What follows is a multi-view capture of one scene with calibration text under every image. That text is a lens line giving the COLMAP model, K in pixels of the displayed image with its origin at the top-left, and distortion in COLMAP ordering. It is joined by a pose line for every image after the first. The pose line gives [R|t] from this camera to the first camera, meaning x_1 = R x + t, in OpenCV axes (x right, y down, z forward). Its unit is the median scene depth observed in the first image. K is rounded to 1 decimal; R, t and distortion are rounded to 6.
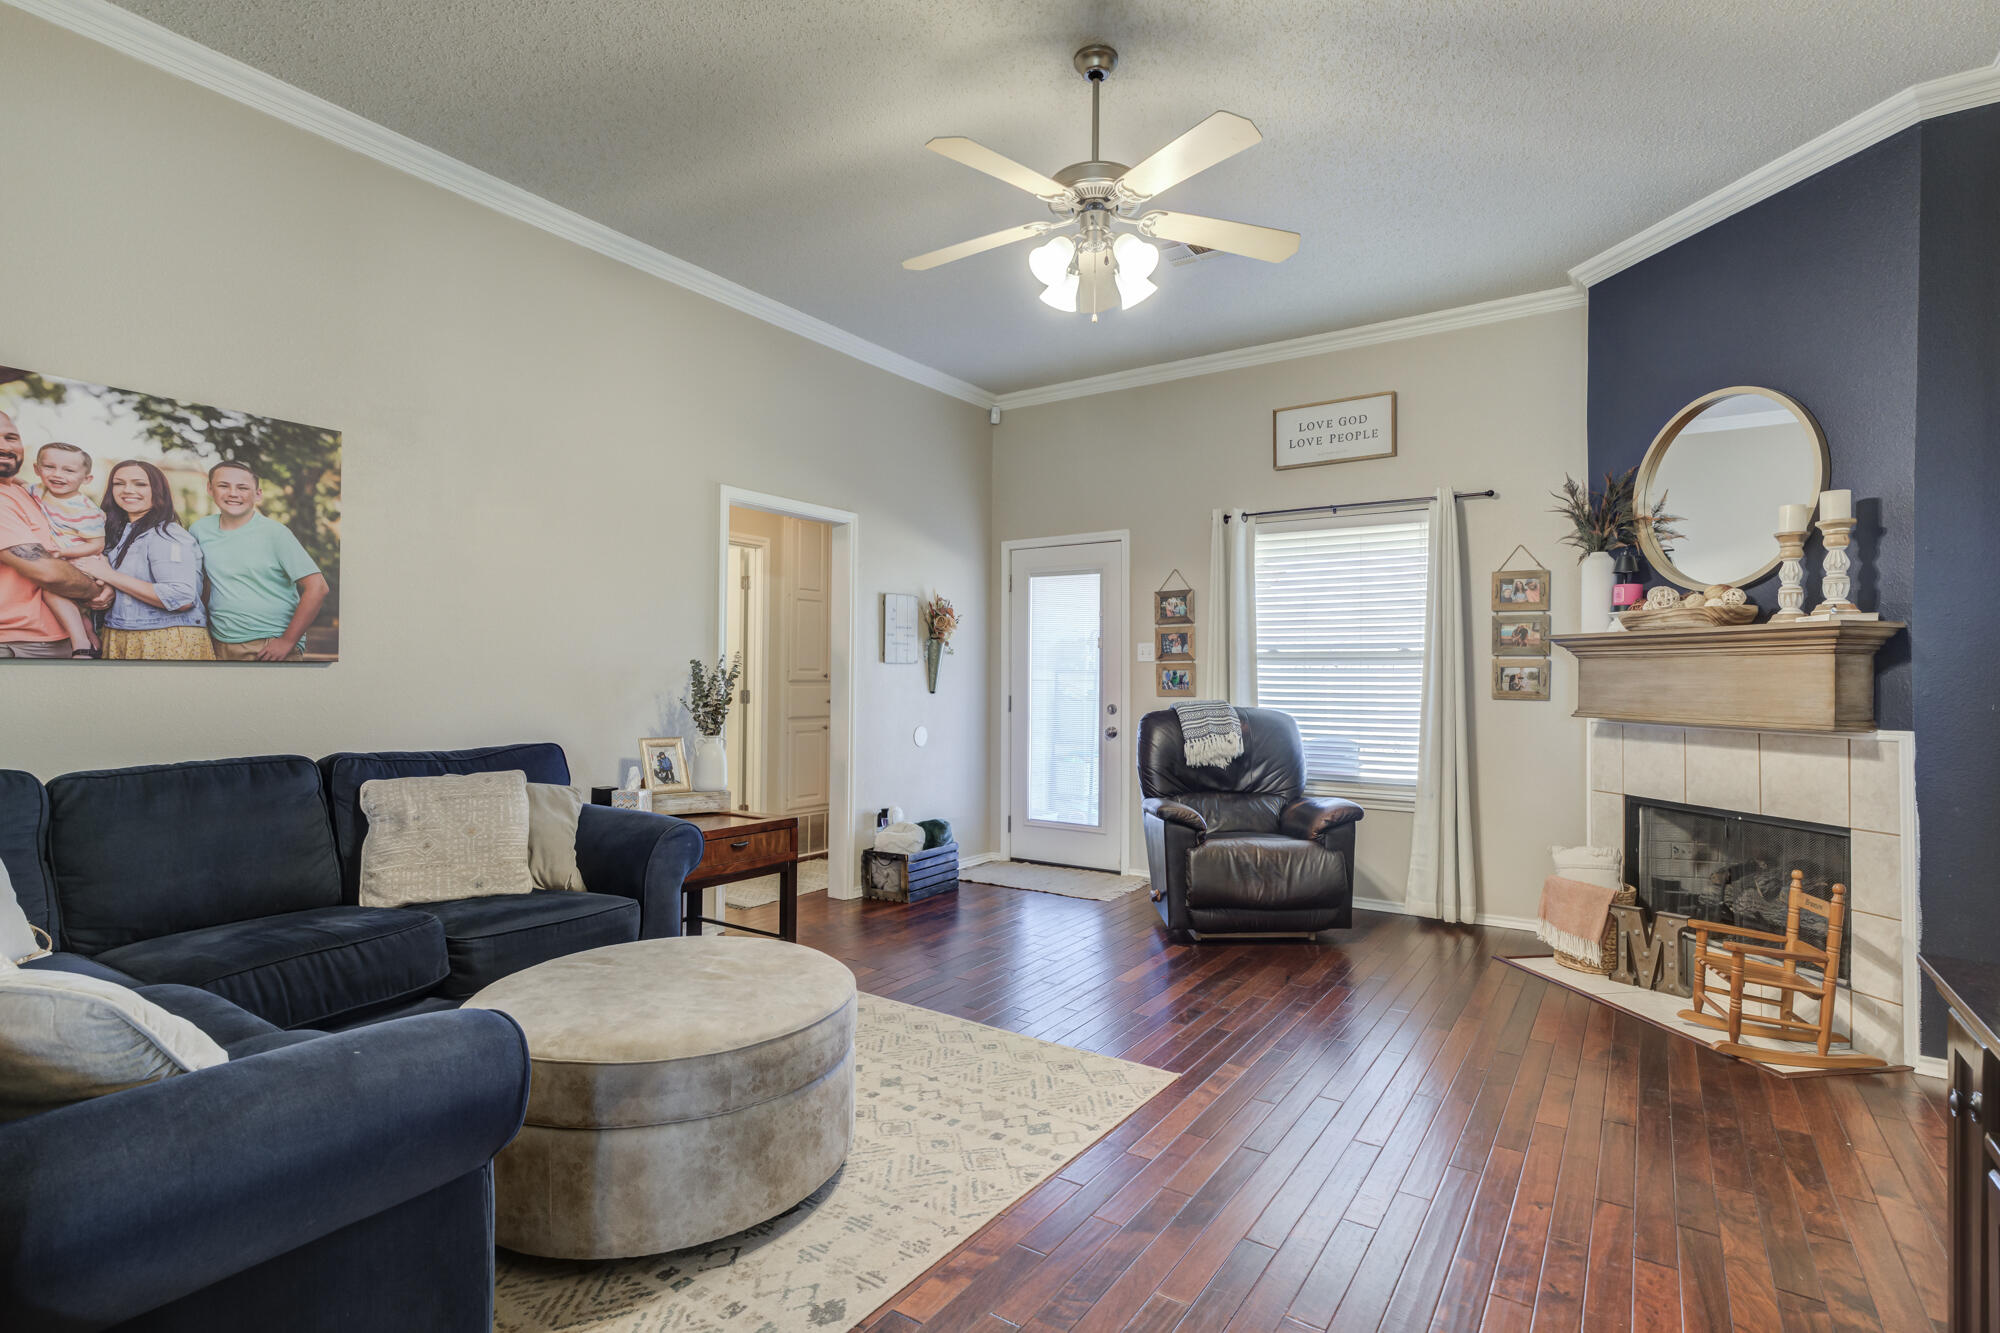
lens RADIAL K [[977.5, 0, 1000.0], [0, 977.5, 666.5], [0, 0, 1]] dist [-0.002008, 0.015230]
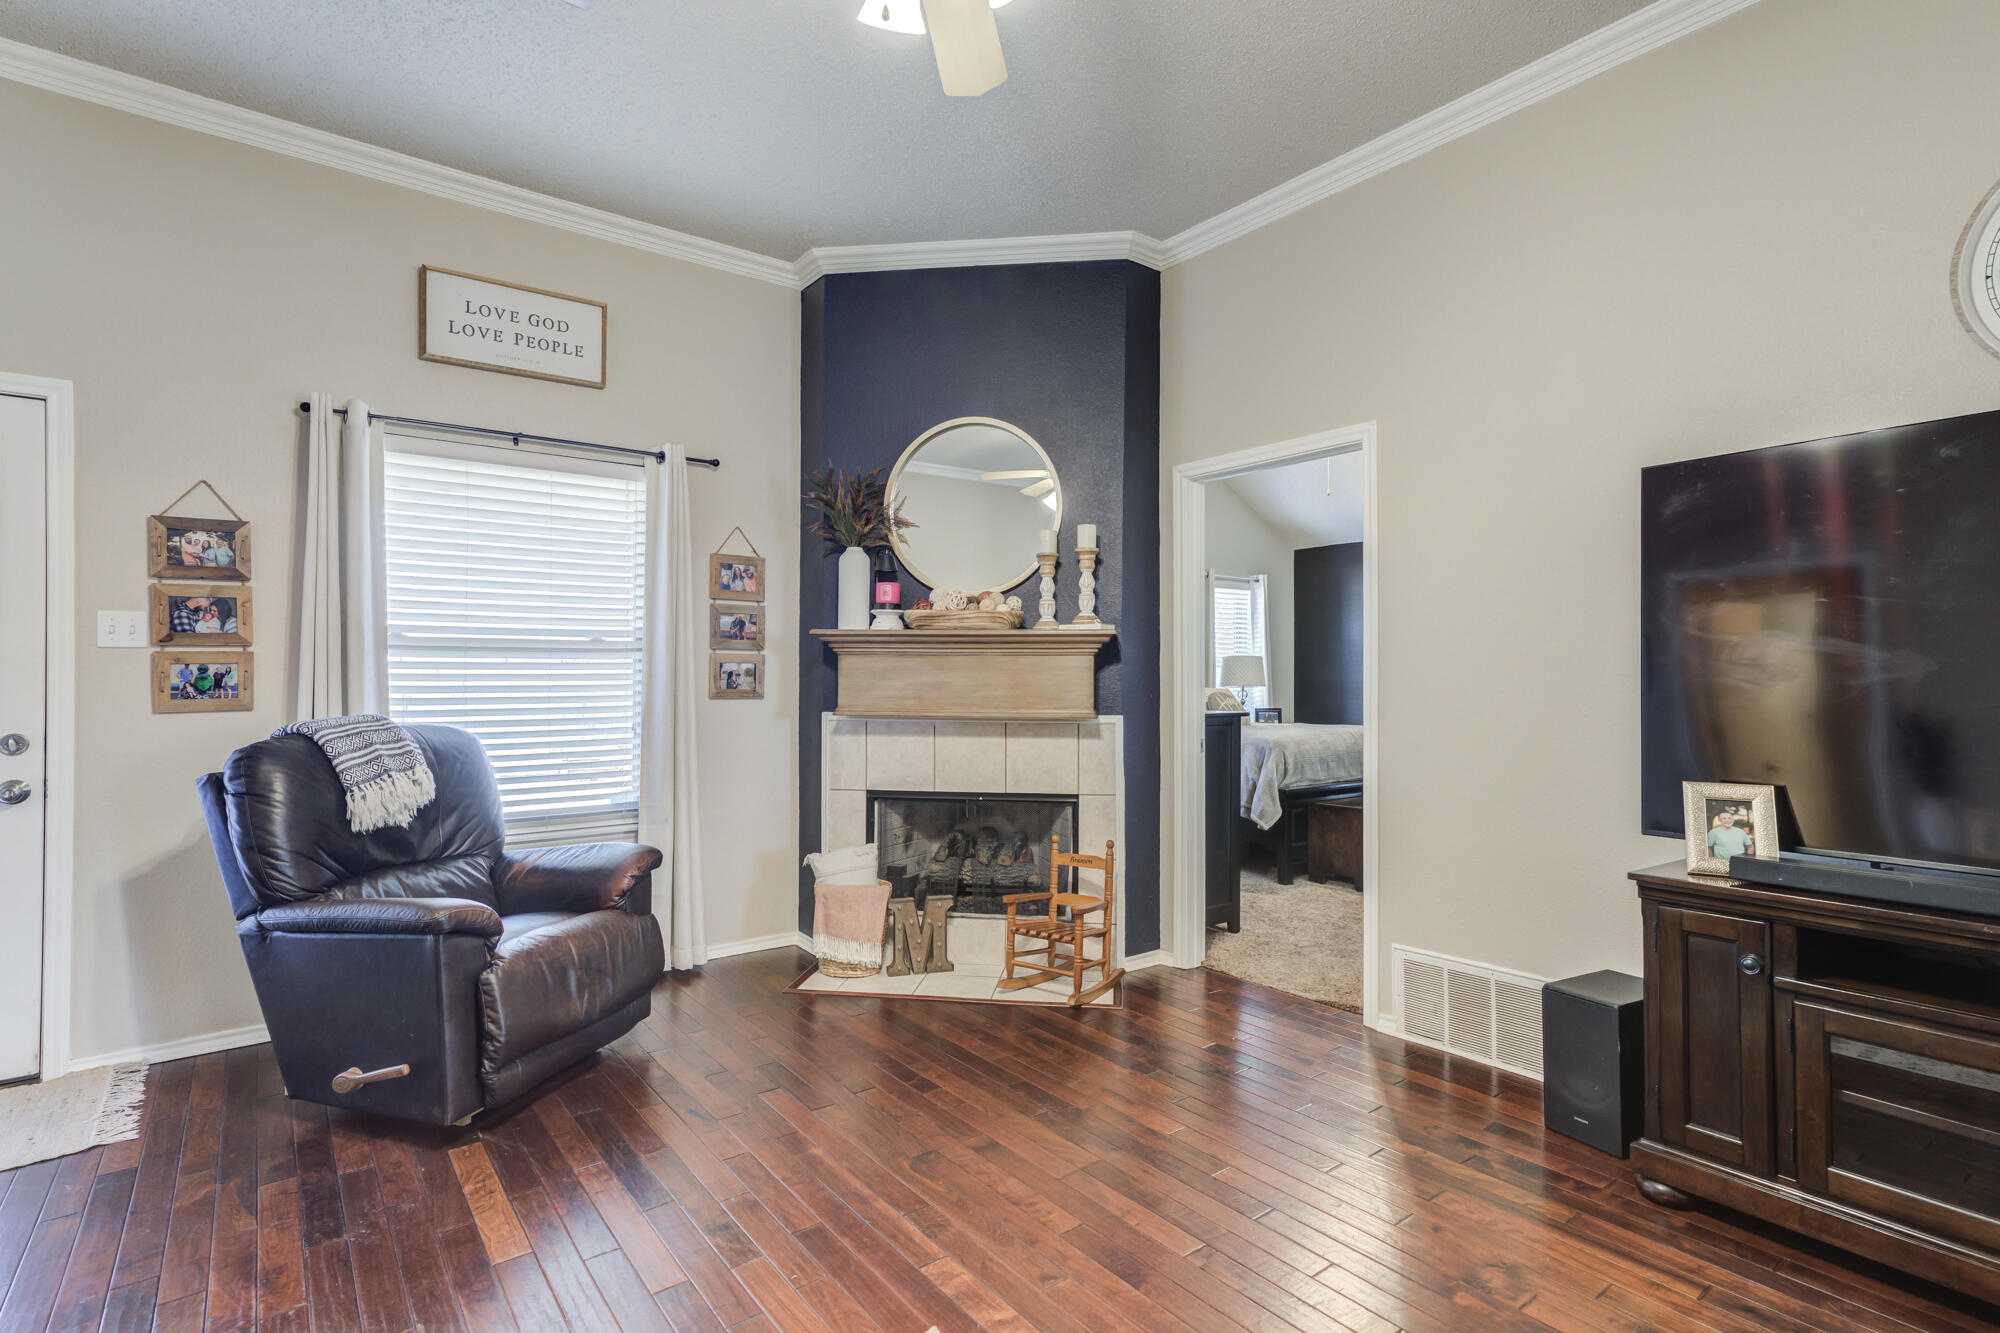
lens RADIAL K [[983.6, 0, 991.9], [0, 983.6, 660.8], [0, 0, 1]] dist [-0.001562, 0.014663]
pose [[0.318576, 0.003869, 0.947889, -0.258268], [-0.011018, 0.999939, -0.000378, -0.003344], [-0.947833, -0.010323, 0.318600, 0.501862]]
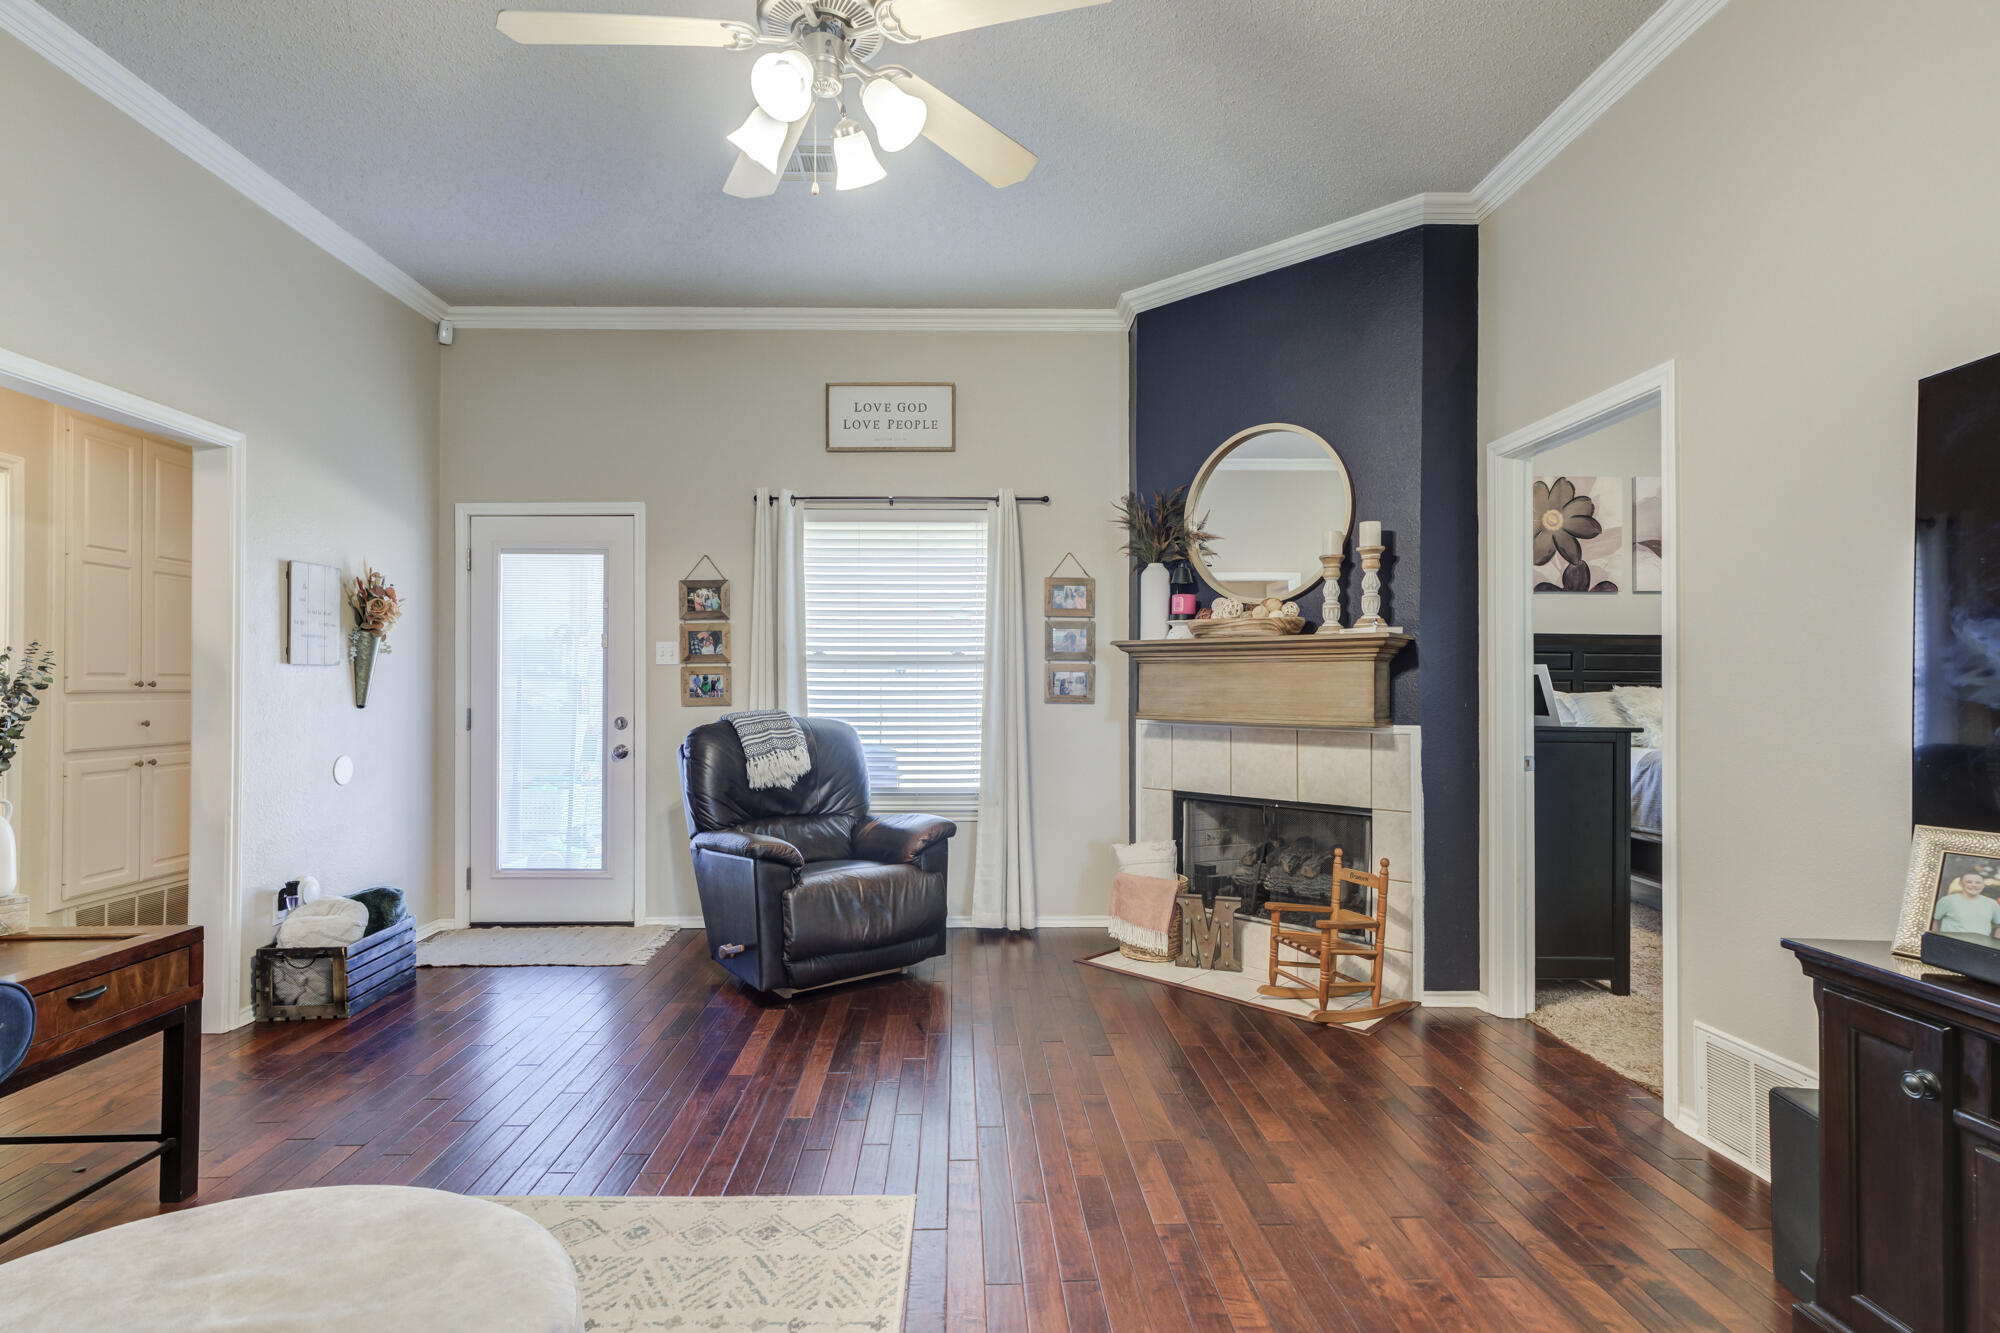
lens RADIAL K [[983.3, 0, 967.6], [0, 983.3, 674.8], [0, 0, 1]] dist [-0.002913, 0.015969]
pose [[0.821832, -0.001160, 0.569728, -0.147657], [-0.001899, 0.999987, 0.004775, -0.000752], [-0.569726, -0.005006, 0.821819, 0.218255]]
